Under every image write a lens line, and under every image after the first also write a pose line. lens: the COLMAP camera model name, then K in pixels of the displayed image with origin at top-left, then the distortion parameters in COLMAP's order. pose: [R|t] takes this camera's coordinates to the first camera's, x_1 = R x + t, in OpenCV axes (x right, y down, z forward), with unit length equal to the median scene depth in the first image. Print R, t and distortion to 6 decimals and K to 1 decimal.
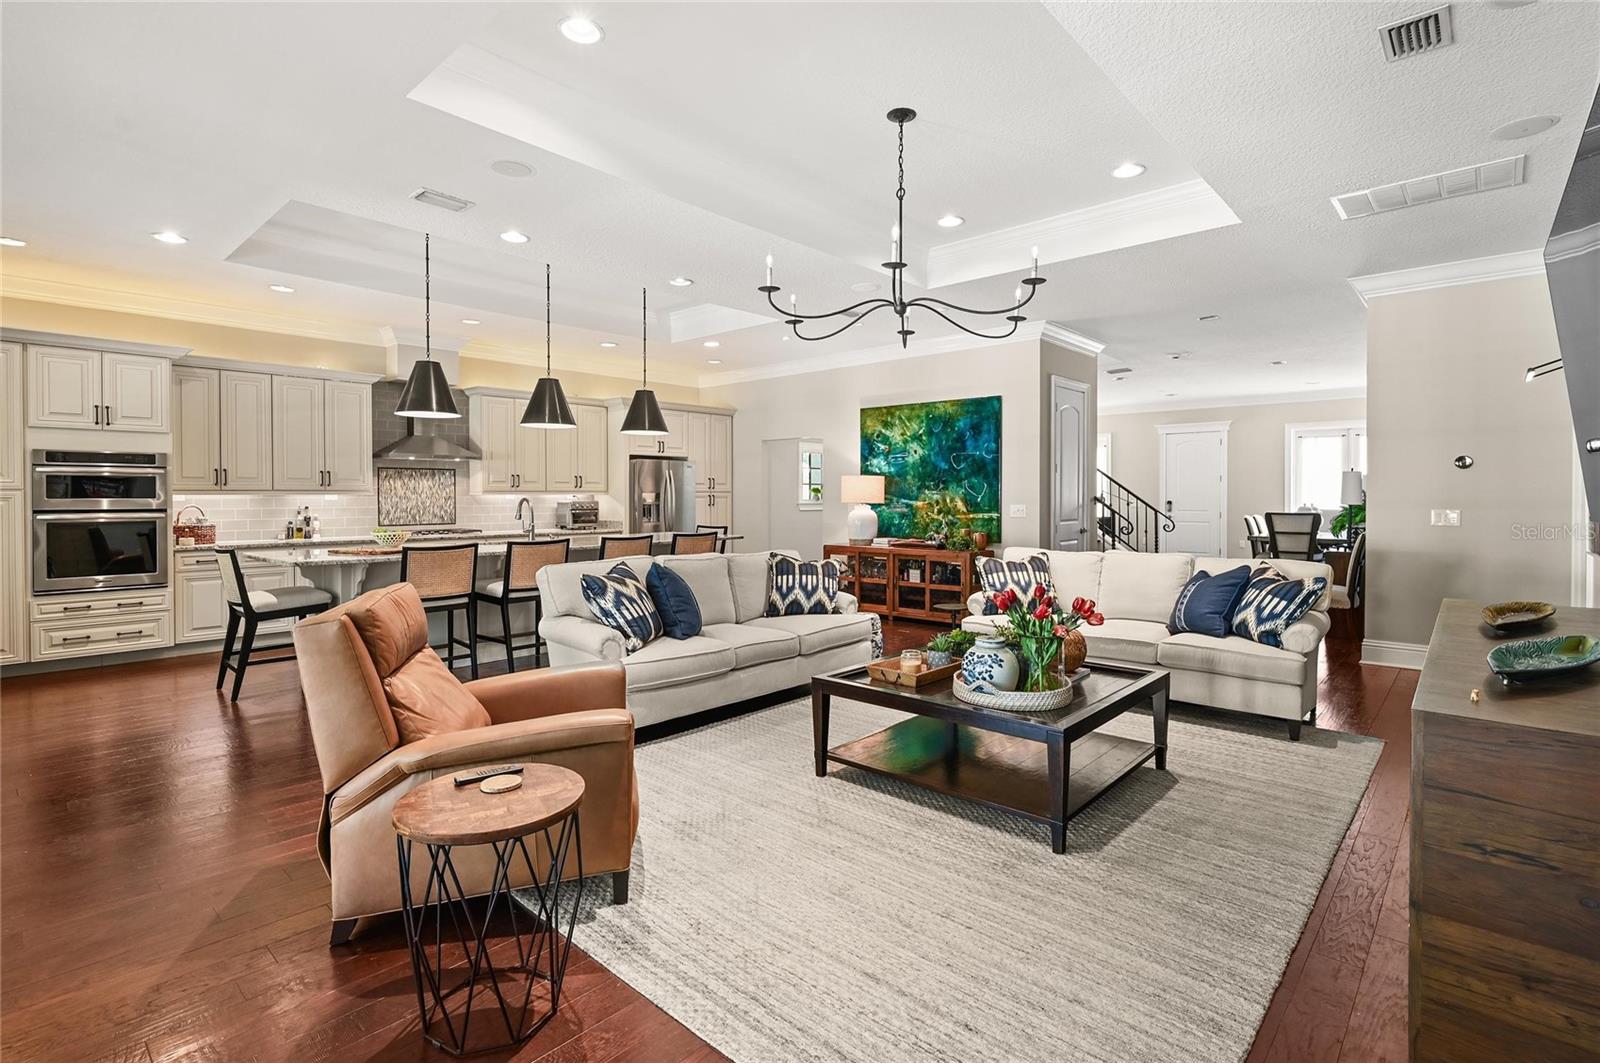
lens RADIAL K [[762.2, 0, 809.0], [0, 762.2, 511.1], [0, 0, 1]] dist [-0.002960, 0.000088]
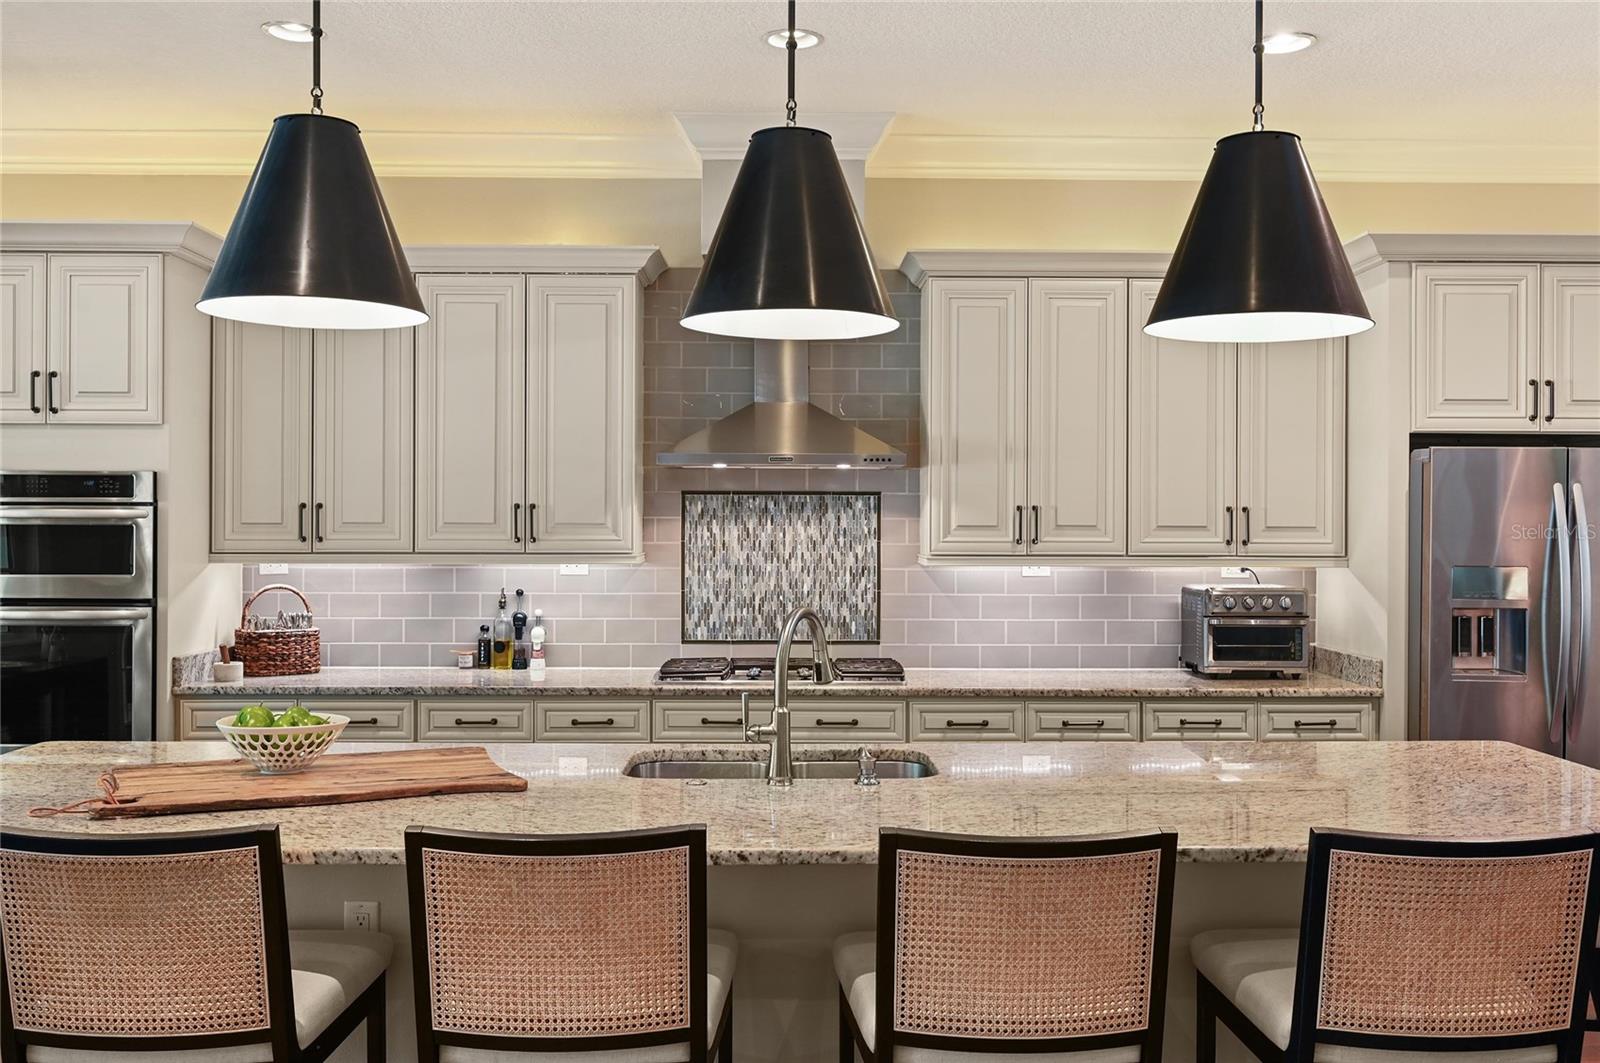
lens RADIAL K [[1383.9, 0, 795.9], [0, 1383.9, 520.8], [0, 0, 1]] dist [0.003075, -0.013744]
pose [[0.676055, 0.004398, -0.736838, -0.010625], [-0.020657, 0.999702, -0.012986, -0.040552], [0.736561, 0.024000, 0.675945, 0.665370]]
